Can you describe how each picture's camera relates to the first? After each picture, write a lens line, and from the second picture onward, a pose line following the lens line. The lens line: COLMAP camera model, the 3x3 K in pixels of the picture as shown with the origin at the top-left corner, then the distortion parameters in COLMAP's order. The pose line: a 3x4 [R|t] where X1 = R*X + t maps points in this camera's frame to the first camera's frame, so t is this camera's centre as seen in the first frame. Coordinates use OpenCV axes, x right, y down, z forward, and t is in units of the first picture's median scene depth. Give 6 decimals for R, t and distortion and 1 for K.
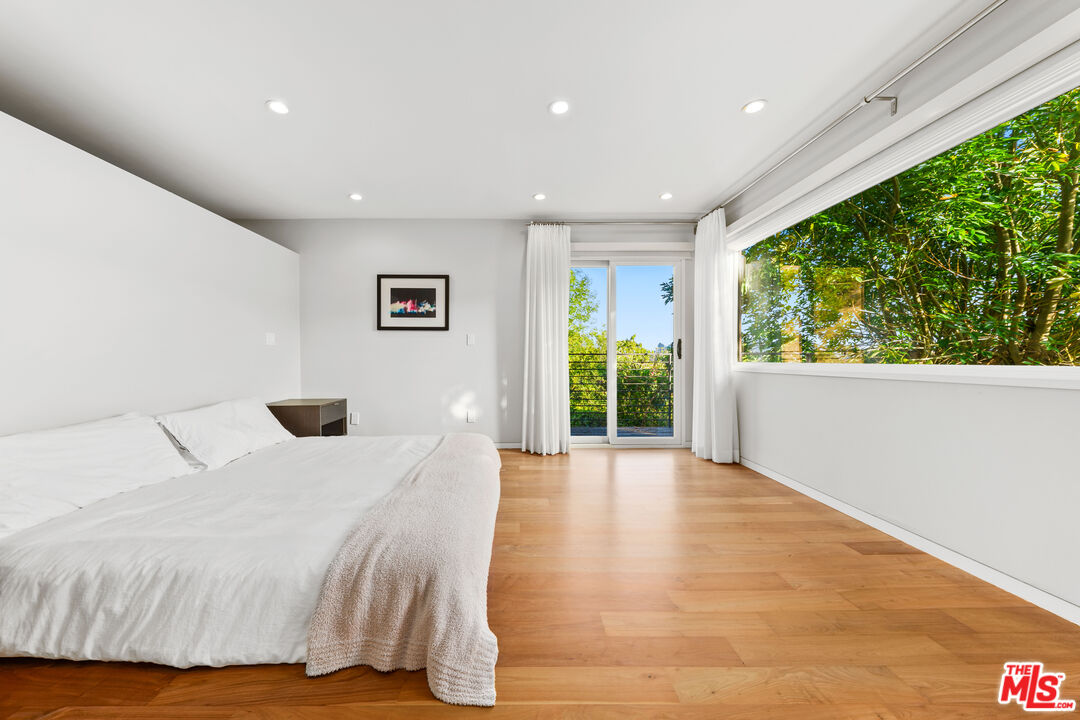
lens RADIAL K [[358.8, 0, 449.2], [0, 358.8, 361.1], [0, 0, 1]] dist [0.000324, -0.000025]
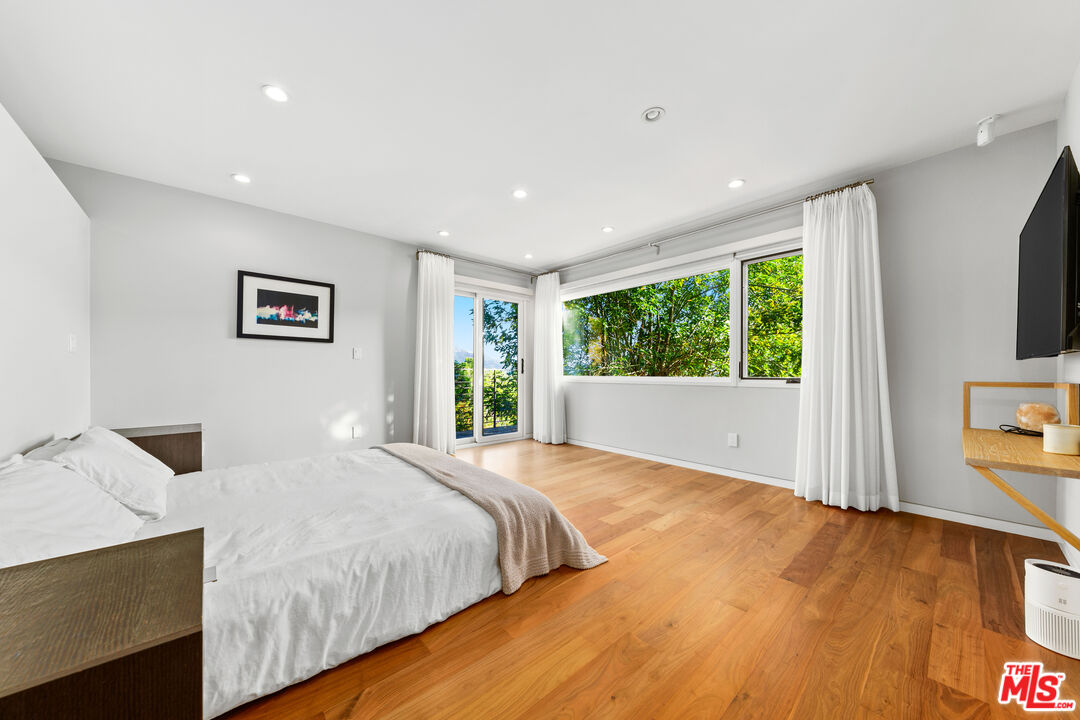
lens RADIAL K [[362.8, 0, 499.7], [0, 362.8, 371.9], [0, 0, 1]] dist [-0.000960, 0.000008]
pose [[0.789110, 0.003999, 0.614238, -0.354108], [0.000600, 0.999973, -0.007281, -0.001796], [-0.614251, 0.006114, 0.789087, -0.035061]]
